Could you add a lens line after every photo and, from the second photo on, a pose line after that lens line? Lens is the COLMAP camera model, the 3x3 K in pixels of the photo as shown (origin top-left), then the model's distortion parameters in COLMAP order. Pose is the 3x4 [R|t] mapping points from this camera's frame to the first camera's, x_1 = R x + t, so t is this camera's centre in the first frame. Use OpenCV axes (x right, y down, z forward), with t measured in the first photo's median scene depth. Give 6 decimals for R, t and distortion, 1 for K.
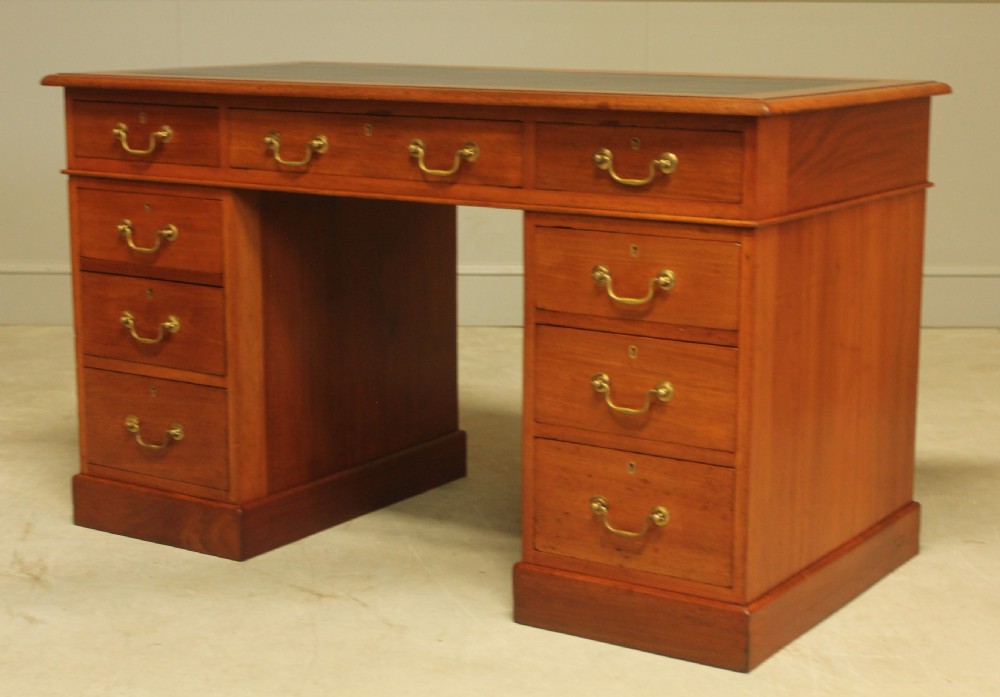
lens RADIAL K [[1857.8, 0, 499.4], [0, 1857.8, 343.9], [0, 0, 1]] dist [0.002172, 0.000000]
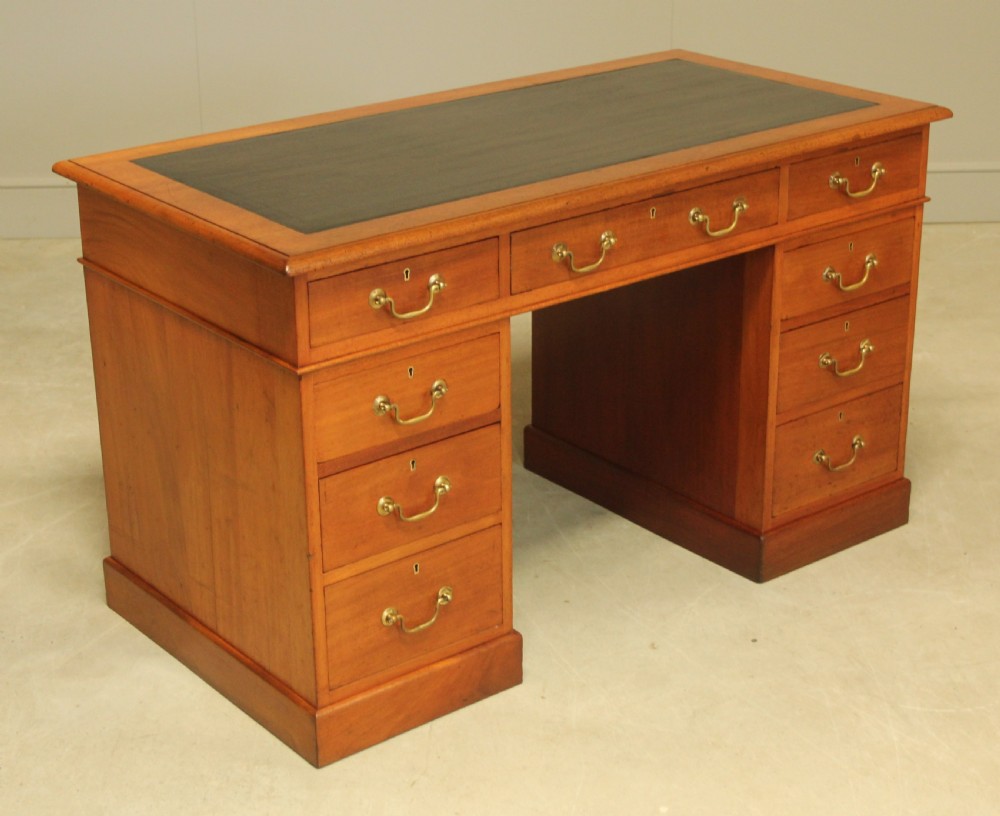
lens RADIAL K [[1911.7, 0, 500.1], [0, 1911.7, 409.7], [0, 0, 1]] dist [-0.006703, 0.000000]
pose [[0.315998, -0.364057, 0.876132, -1.070043], [0.189406, 0.929068, 0.317739, -0.369383], [-0.929661, 0.065540, 0.362538, 0.717800]]
